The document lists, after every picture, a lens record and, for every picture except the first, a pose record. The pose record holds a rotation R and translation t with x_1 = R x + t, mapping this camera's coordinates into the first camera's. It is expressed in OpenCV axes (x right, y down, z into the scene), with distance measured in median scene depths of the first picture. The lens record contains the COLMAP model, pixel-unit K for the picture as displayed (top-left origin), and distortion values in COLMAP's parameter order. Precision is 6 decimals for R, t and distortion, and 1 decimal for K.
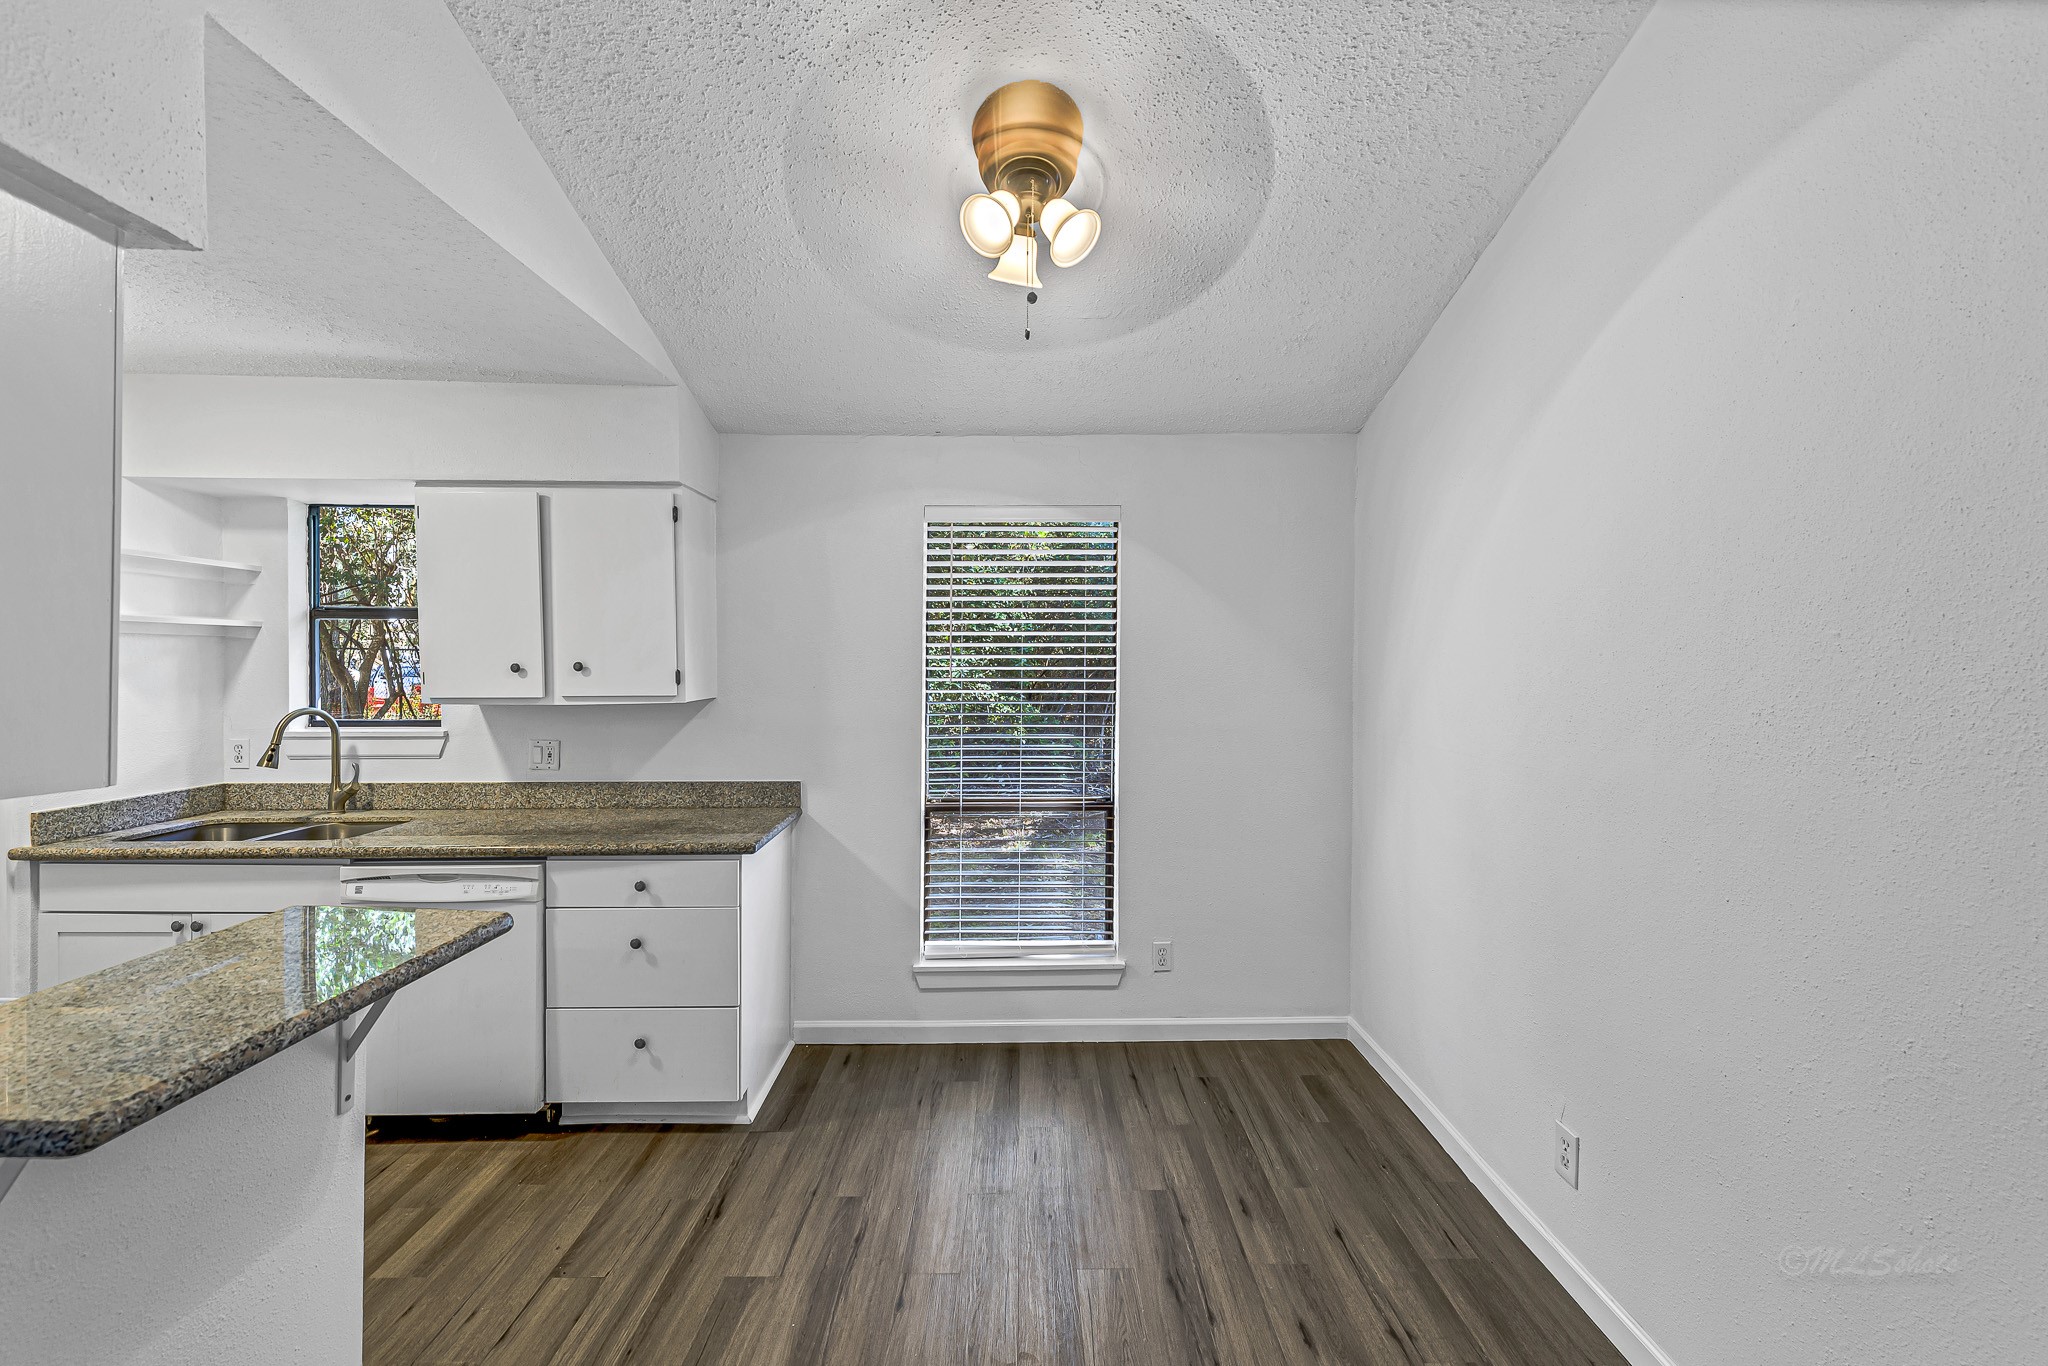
lens RADIAL K [[841.6, 0, 1022.5], [0, 841.6, 681.2], [0, 0, 1]] dist [0.012536, -0.005594]
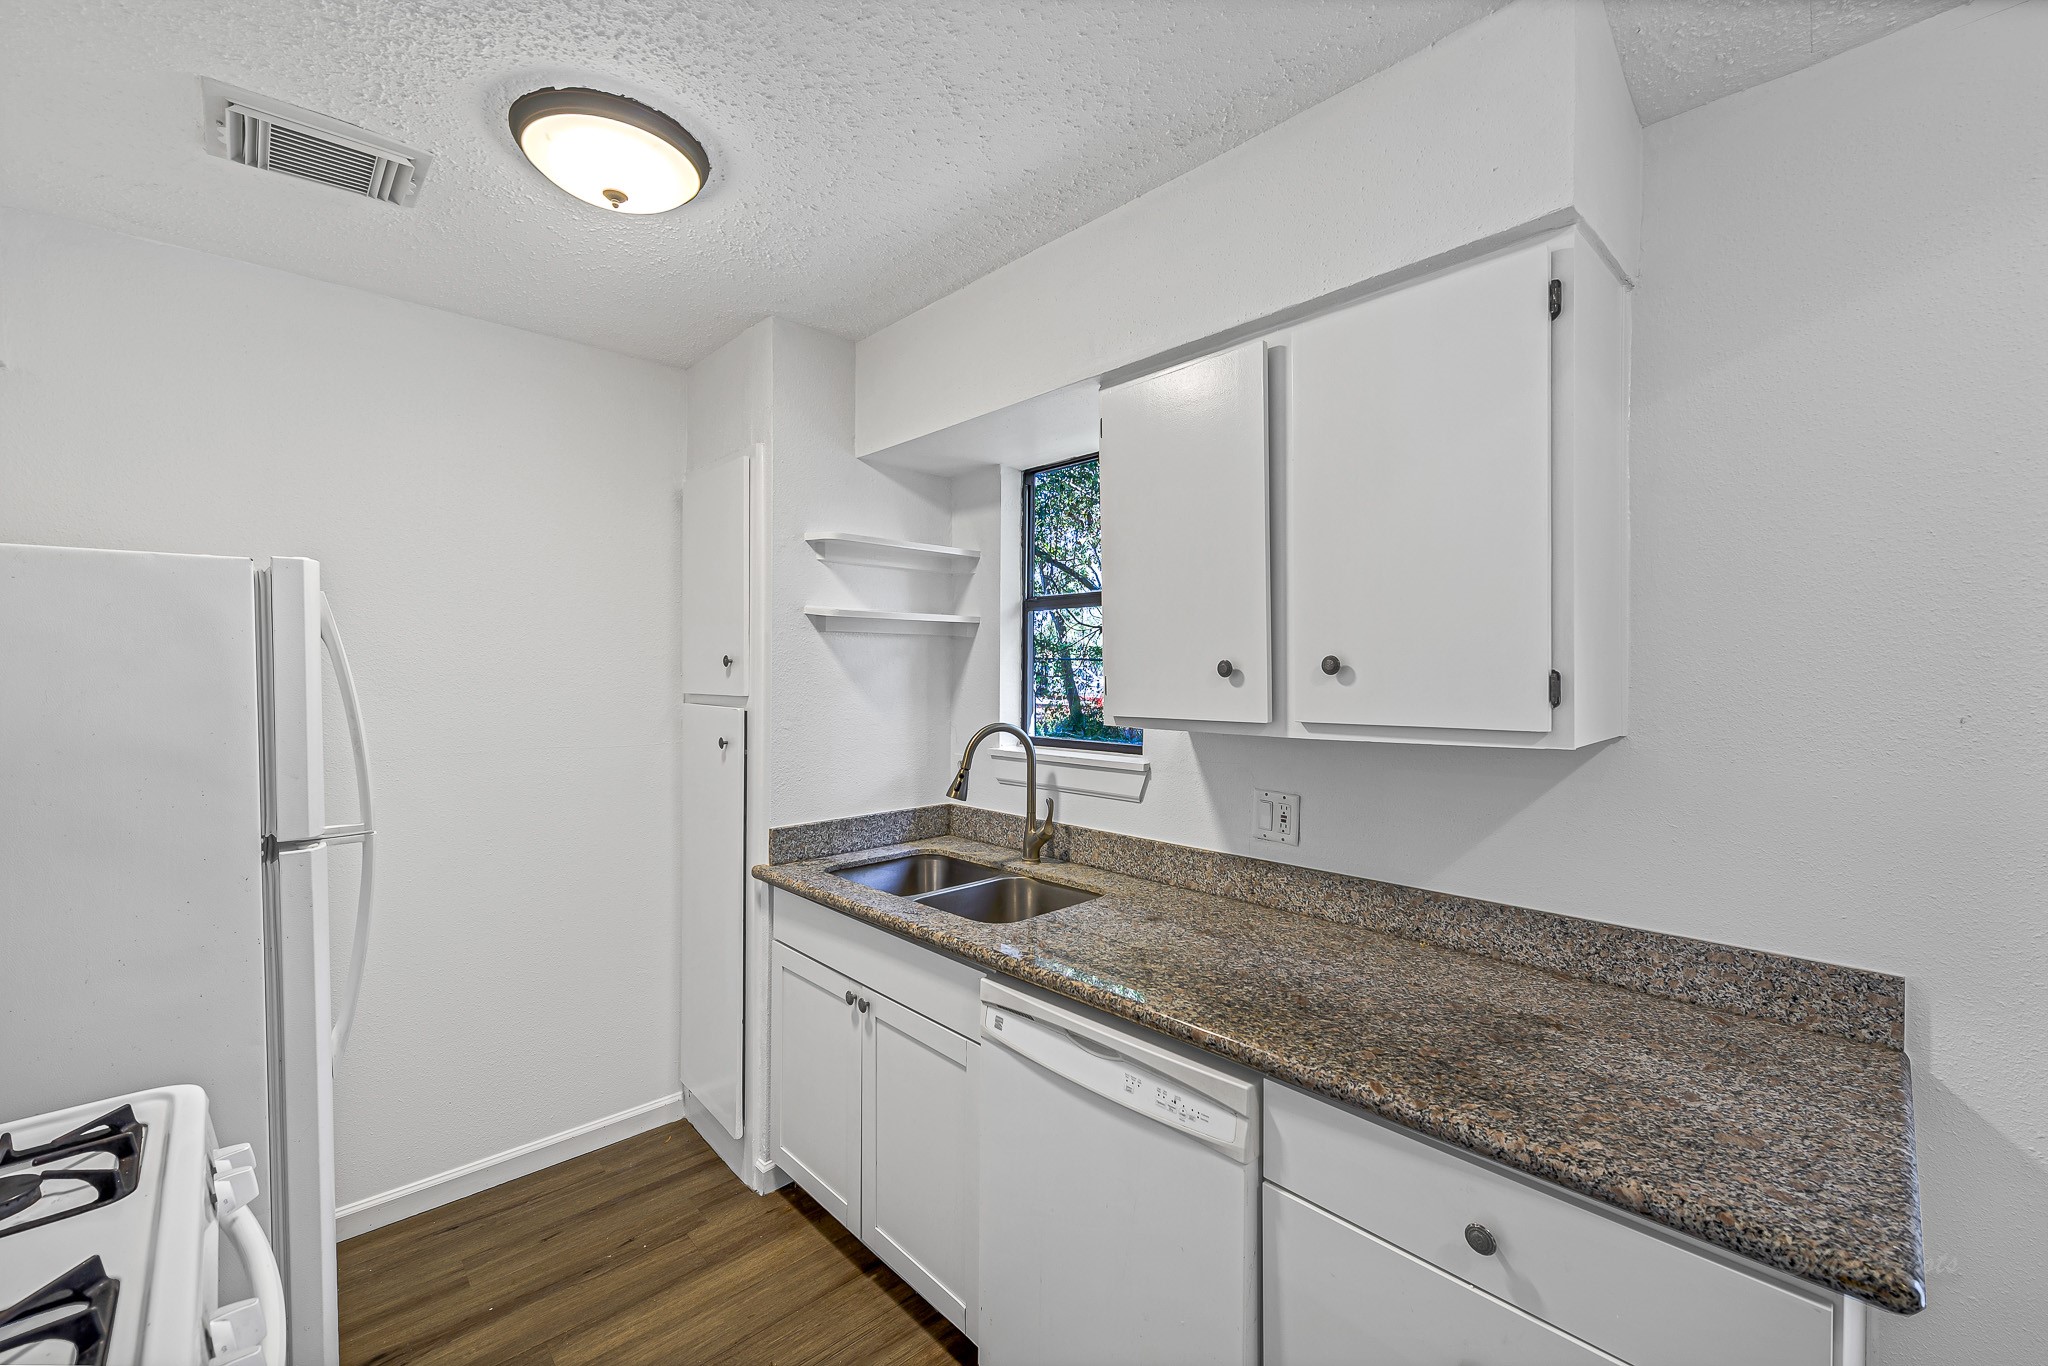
lens RADIAL K [[841.6, 0, 1022.5], [0, 841.6, 681.2], [0, 0, 1]] dist [0.012536, -0.005594]
pose [[0.672189, 0.004938, -0.740363, -0.252188], [-0.013220, 0.999898, -0.005333, -0.002528], [0.740261, 0.013372, 0.672186, 0.477165]]
